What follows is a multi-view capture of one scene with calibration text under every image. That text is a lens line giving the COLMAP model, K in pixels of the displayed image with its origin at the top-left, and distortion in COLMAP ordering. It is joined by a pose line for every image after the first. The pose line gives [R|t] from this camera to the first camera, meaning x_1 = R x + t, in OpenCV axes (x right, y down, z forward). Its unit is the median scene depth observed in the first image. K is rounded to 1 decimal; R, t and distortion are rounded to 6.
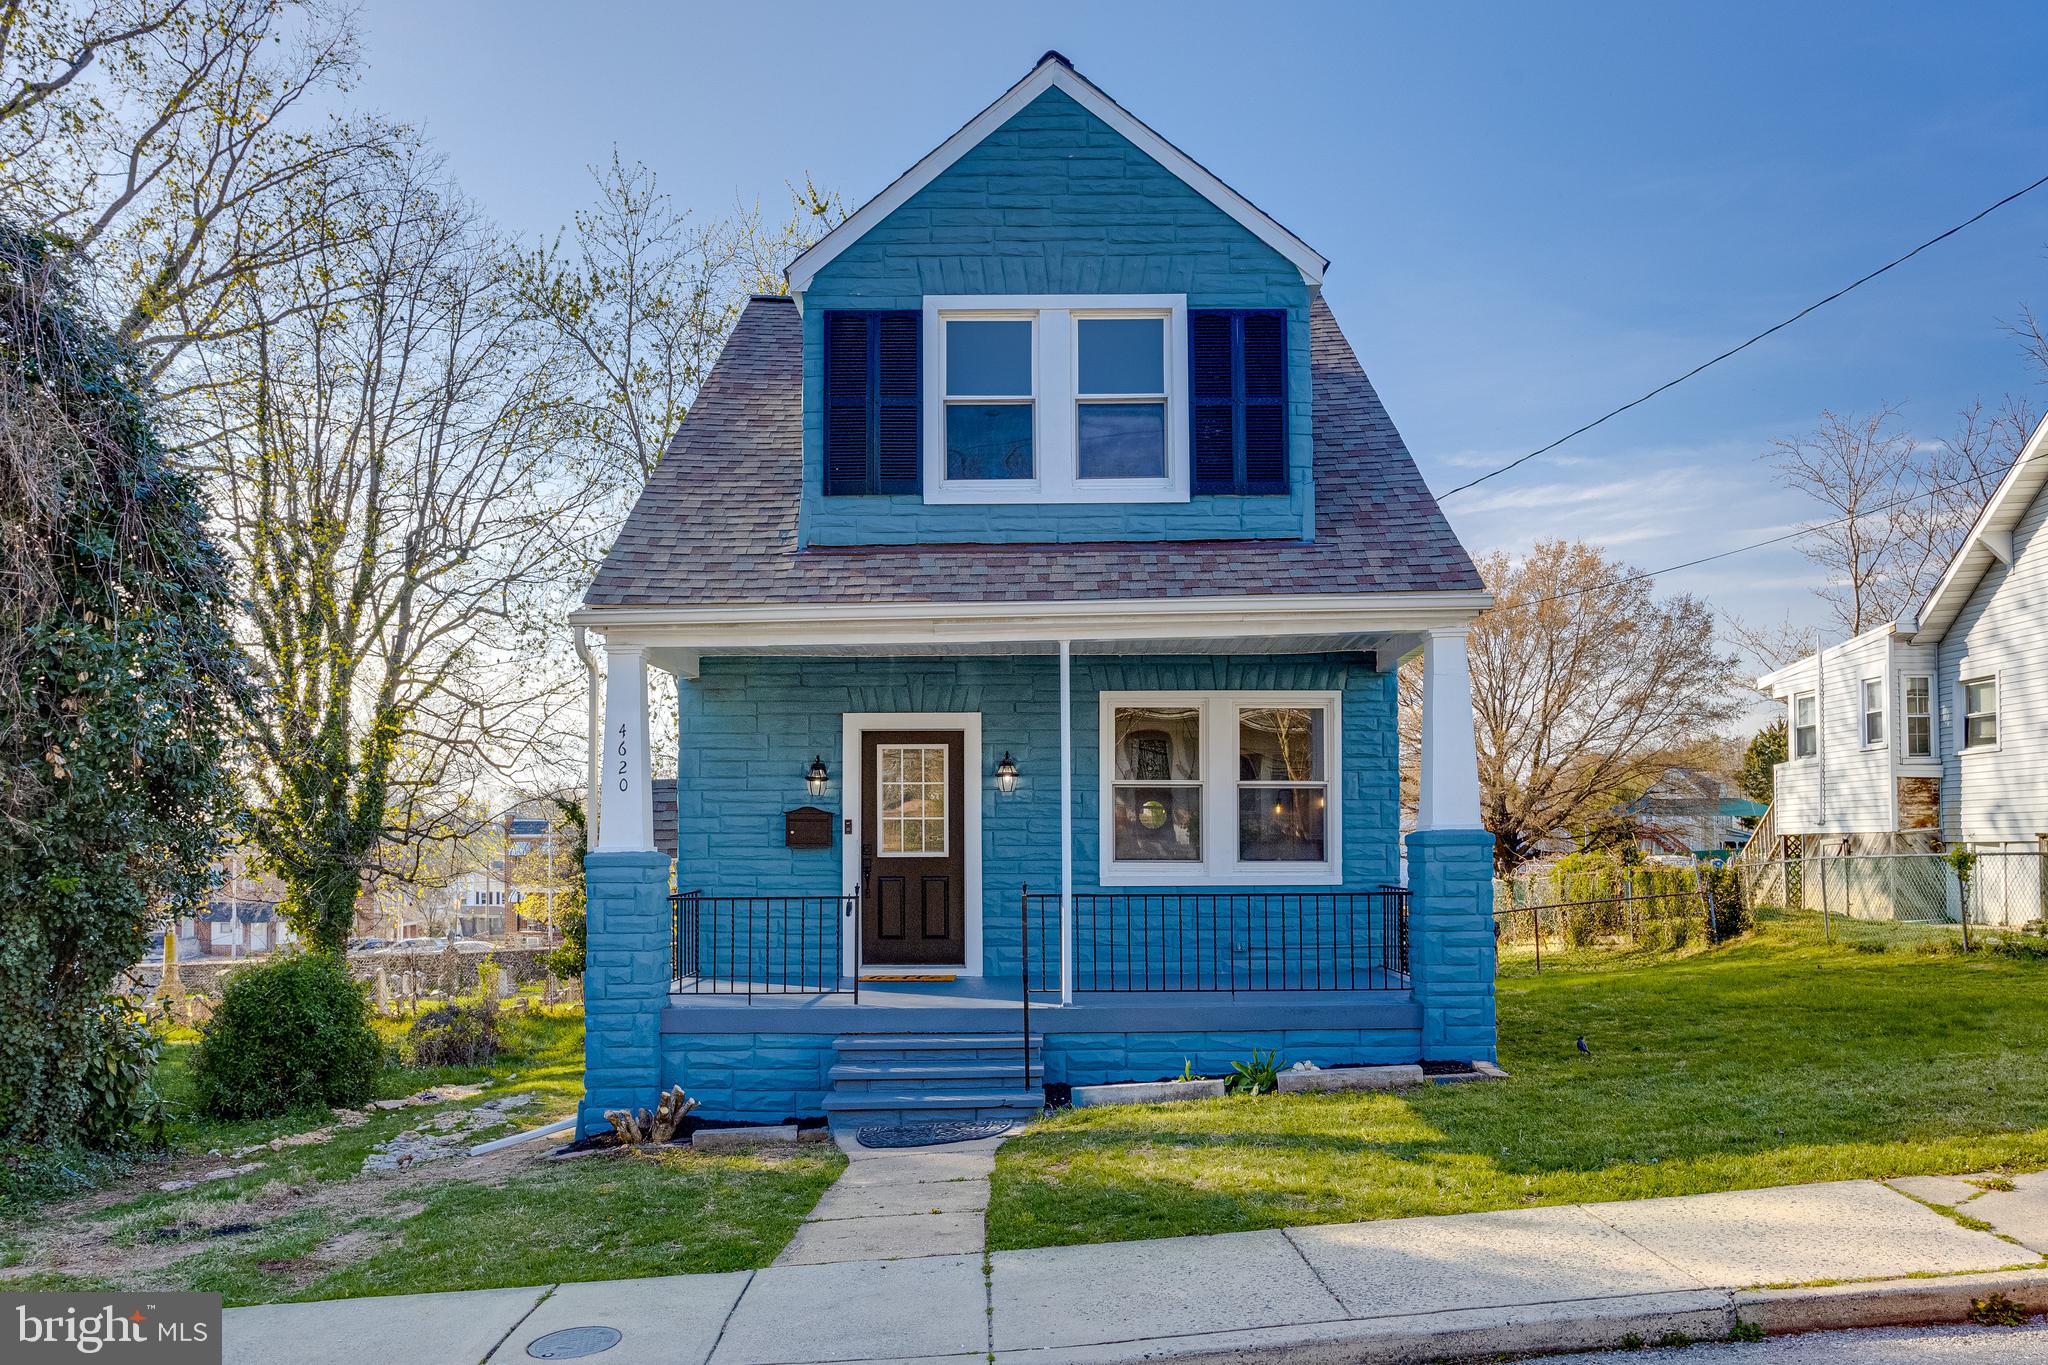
lens RADIAL K [[1607.3, 0, 1024.1], [0, 1607.3, 710.1], [0, 0, 1]] dist [-0.029461, 0.003073]
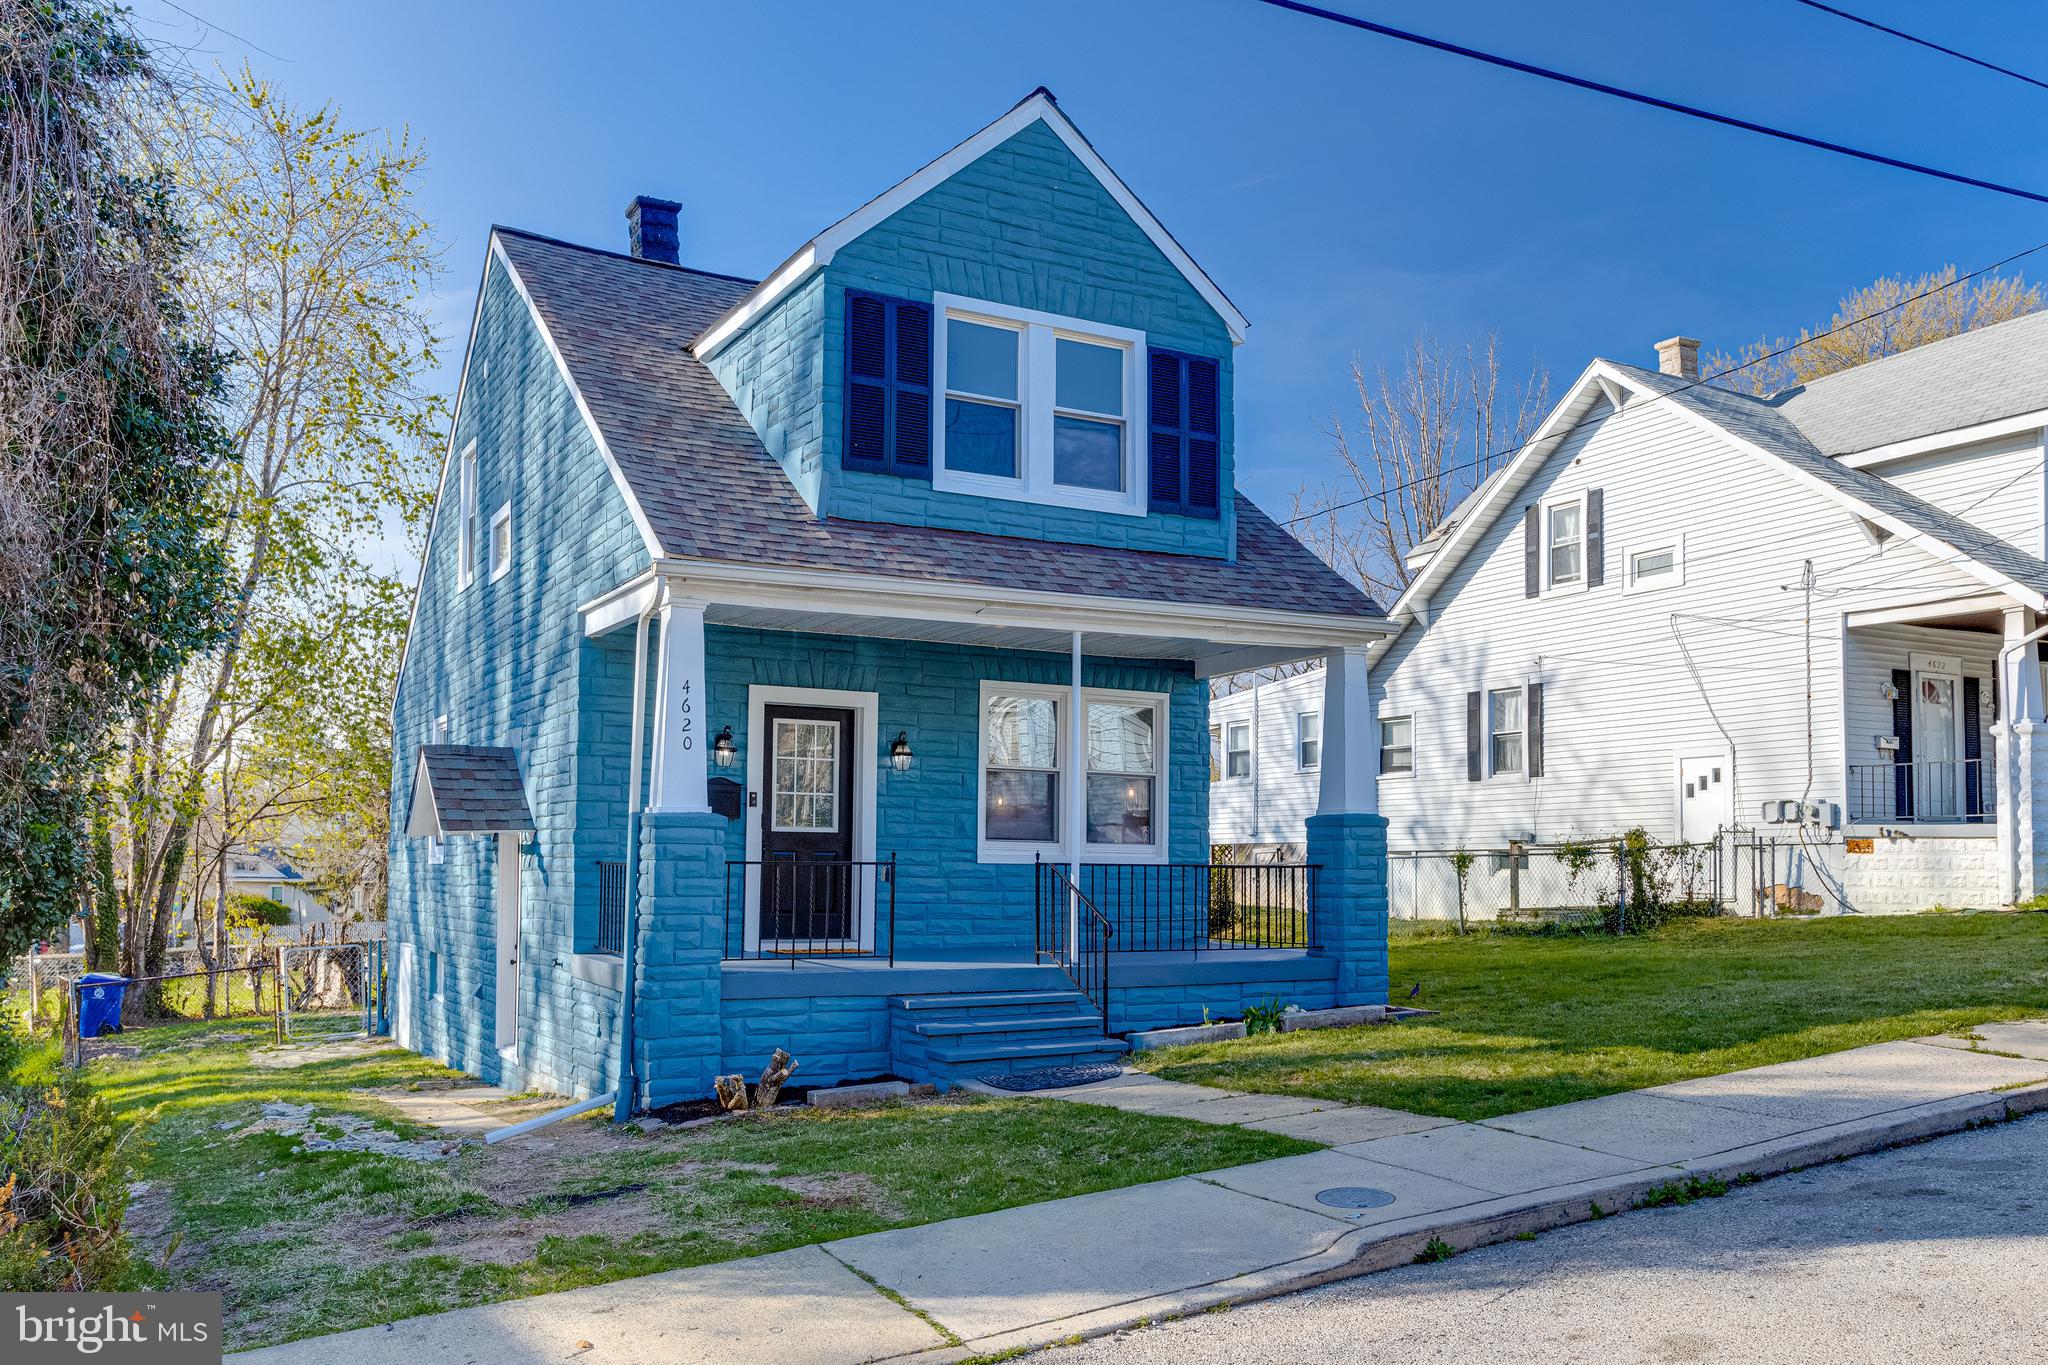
lens RADIAL K [[1695.5, 0, 1024.0], [0, 1695.5, 682.5], [0, 0, 1]] dist [-0.002434, -0.006329]
pose [[0.869423, 0.066180, 0.489616, -0.534273], [-0.054119, 0.997782, -0.038766, 0.035890], [-0.491096, 0.007206, 0.871076, 0.010009]]
